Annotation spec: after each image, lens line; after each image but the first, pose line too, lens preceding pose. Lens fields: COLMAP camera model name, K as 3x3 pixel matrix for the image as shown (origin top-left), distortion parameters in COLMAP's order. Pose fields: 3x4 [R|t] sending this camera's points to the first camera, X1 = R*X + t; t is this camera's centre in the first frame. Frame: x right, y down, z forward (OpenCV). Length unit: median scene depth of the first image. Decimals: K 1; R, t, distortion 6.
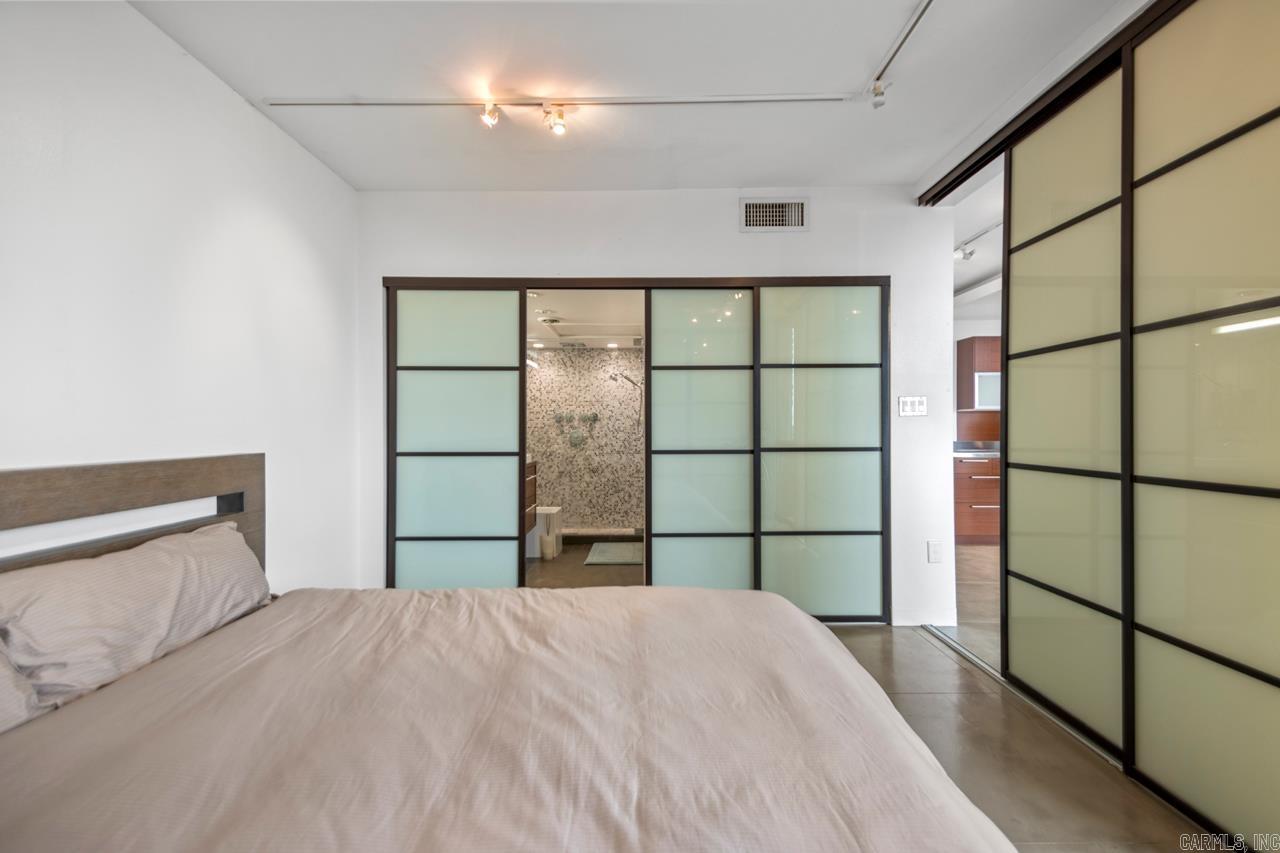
lens RADIAL K [[606.5, 0, 644.2], [0, 606.5, 424.8], [0, 0, 1]] dist [0.001598, -0.007504]
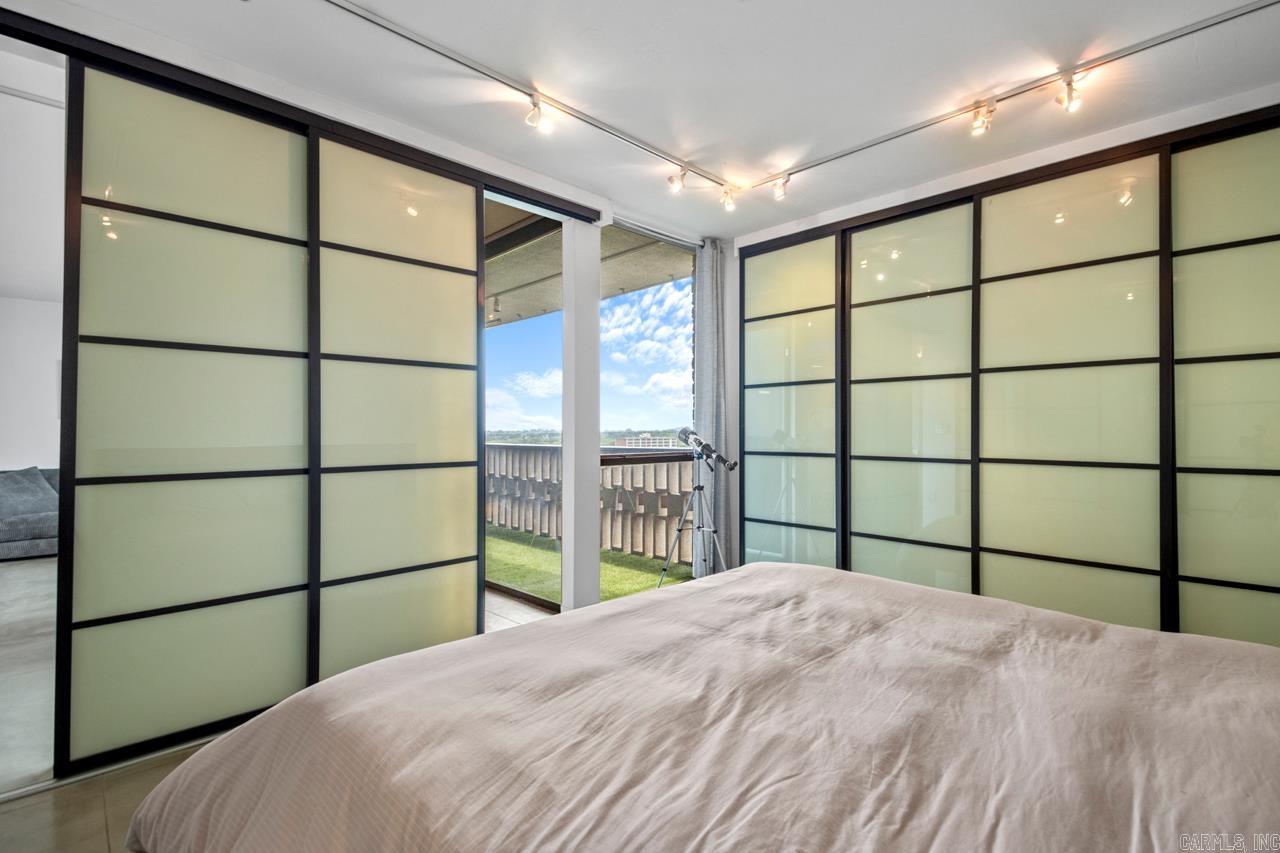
lens RADIAL K [[606.5, 0, 644.2], [0, 606.5, 424.8], [0, 0, 1]] dist [0.001598, -0.007504]
pose [[-0.713026, 0.012363, 0.701029, -0.516510], [0.002261, 0.999880, -0.015333, 0.008205], [-0.701134, -0.009348, -0.712968, 1.249460]]
